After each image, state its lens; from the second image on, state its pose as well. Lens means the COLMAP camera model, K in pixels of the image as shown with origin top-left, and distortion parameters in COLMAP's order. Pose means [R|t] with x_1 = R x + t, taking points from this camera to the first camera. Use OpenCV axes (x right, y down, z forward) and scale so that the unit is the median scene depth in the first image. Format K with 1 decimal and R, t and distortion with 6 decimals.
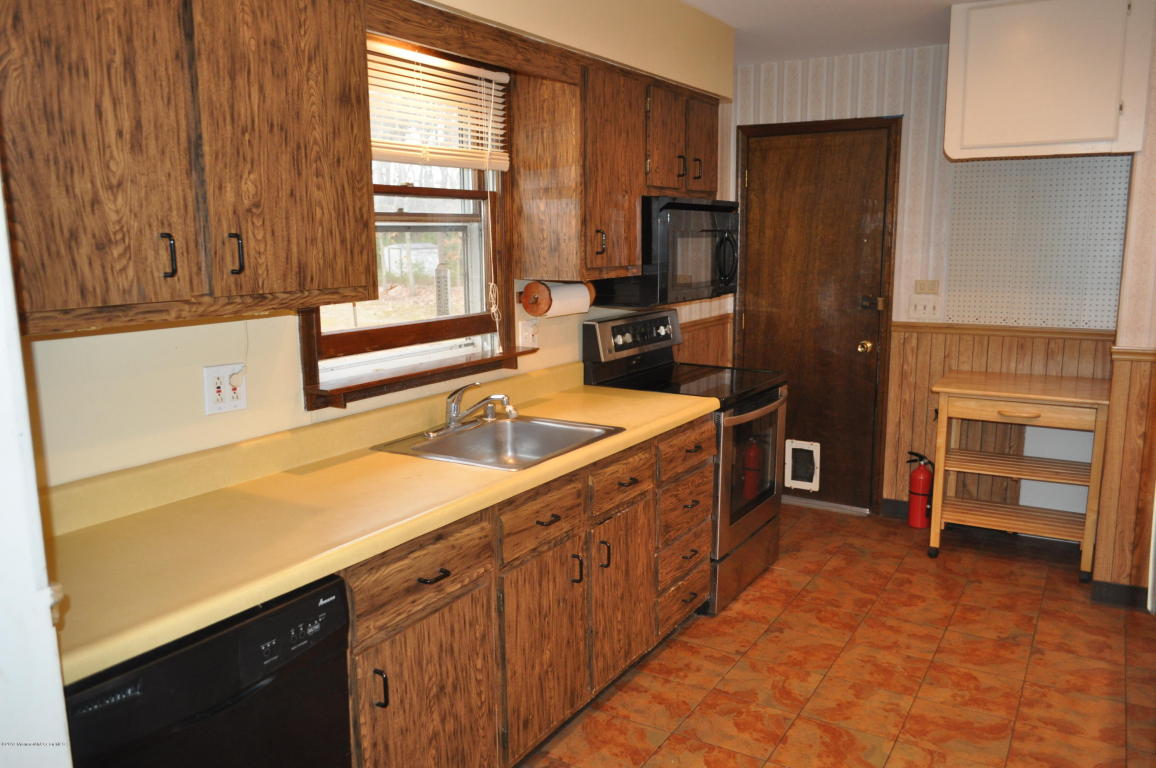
lens RADIAL K [[900.2, 0, 574.2], [0, 900.2, 387.6], [0, 0, 1]] dist [-0.012295, 0.002820]
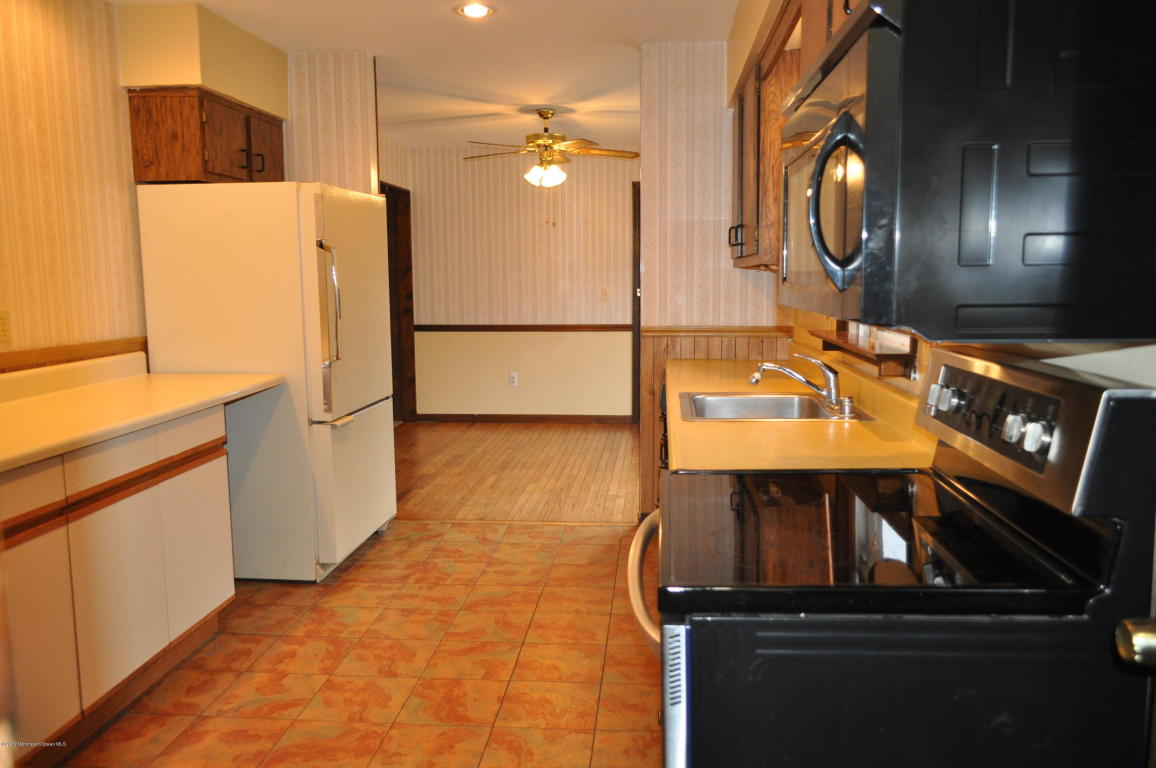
lens RADIAL K [[900.2, 0, 579.1], [0, 900.2, 378.8], [0, 0, 1]] dist [-0.012295, 0.002820]
pose [[-0.896772, 0.069550, -0.436994, 0.567199], [-0.054480, 0.962703, 0.265019, -0.235584], [0.439127, 0.261469, -0.859535, 1.797105]]
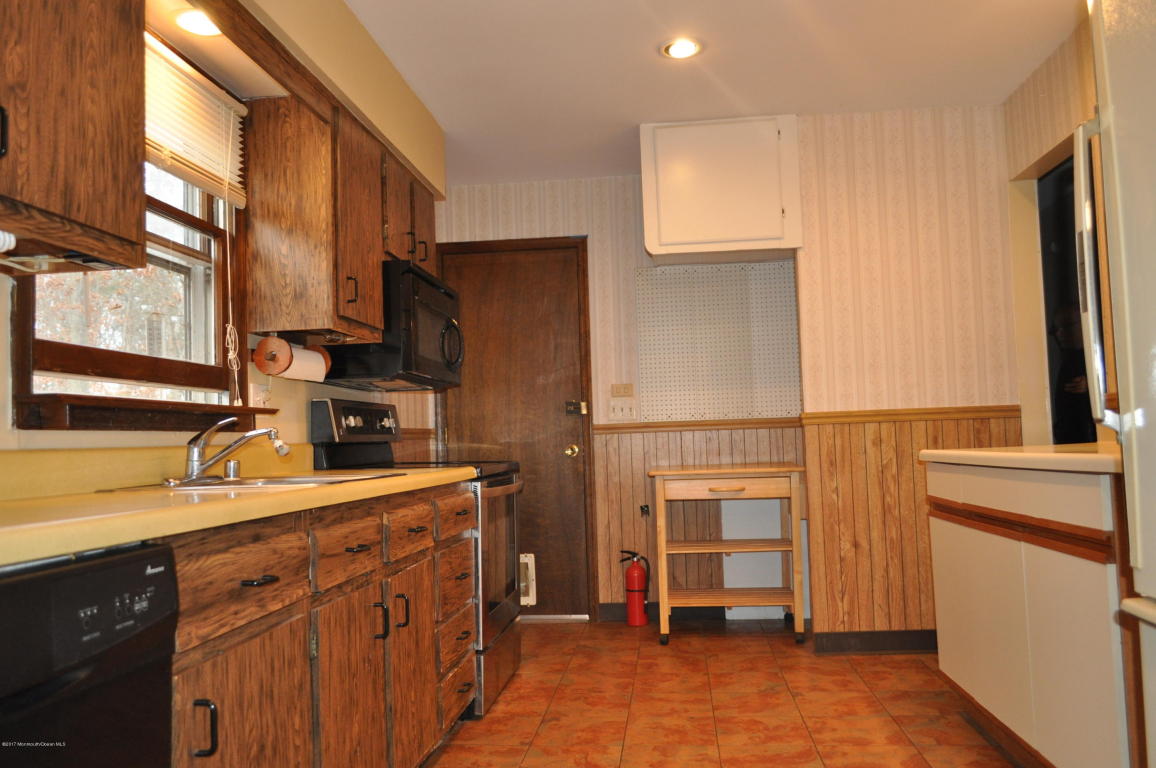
lens RADIAL K [[900.2, 0, 576.7], [0, 900.2, 386.4], [0, 0, 1]] dist [-0.012295, 0.002820]
pose [[0.906380, 0.005054, 0.422433, -0.173239], [0.095064, 0.971844, -0.215596, 0.177025], [-0.411628, 0.235570, 0.880380, 0.139781]]
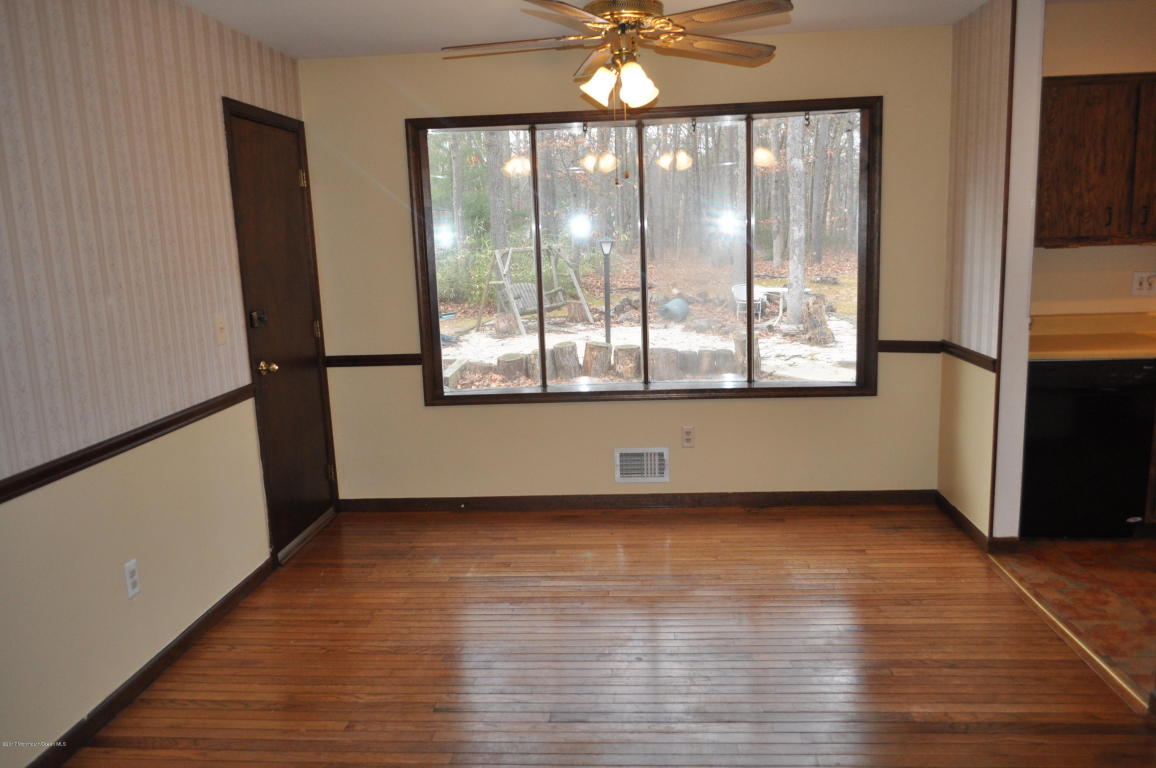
lens RADIAL K [[900.2, 0, 584.1], [0, 900.2, 388.3], [0, 0, 1]] dist [-0.012295, 0.002820]
pose [[0.461629, 0.151019, -0.874124, 0.668292], [-0.118671, 0.987058, 0.107859, 0.134723], [0.879100, 0.053943, 0.473576, -0.843353]]
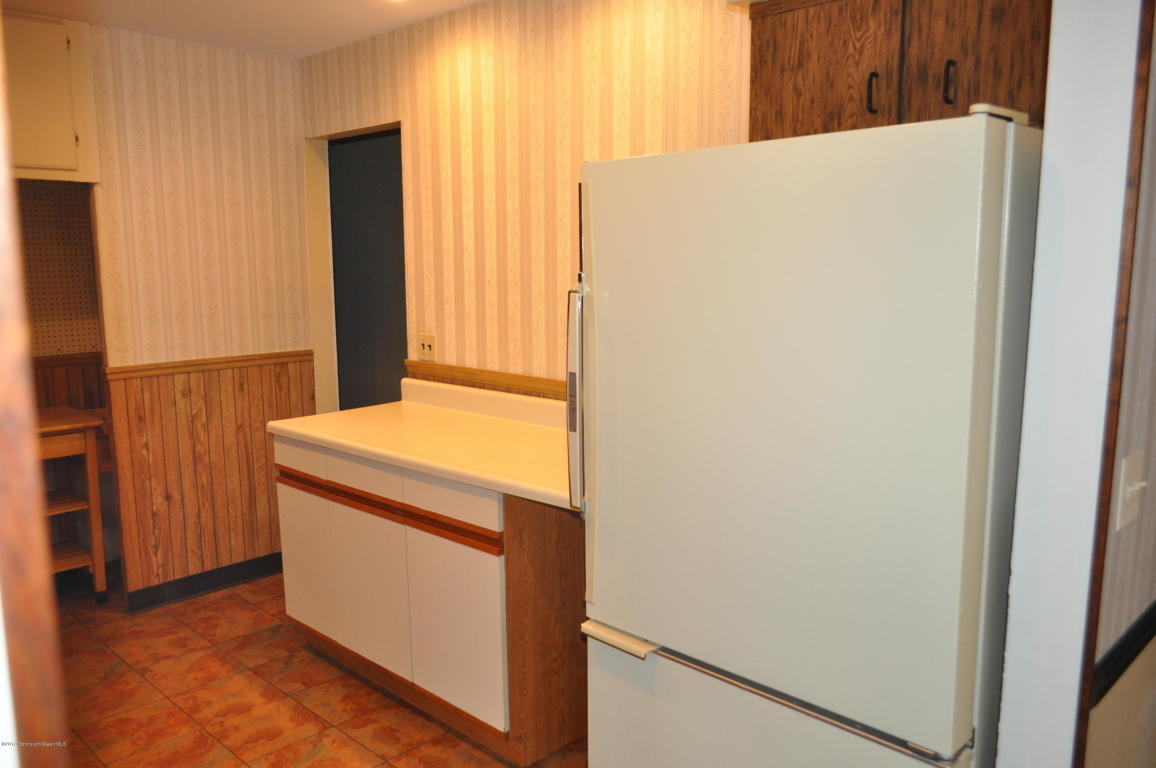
lens RADIAL K [[900.2, 0, 580.9], [0, 900.2, 393.1], [0, 0, 1]] dist [-0.012295, 0.002820]
pose [[0.231189, -0.141302, 0.962593, -0.353560], [0.168750, 0.980224, 0.103361, -0.040915], [-0.958162, 0.138542, 0.250462, 0.273953]]
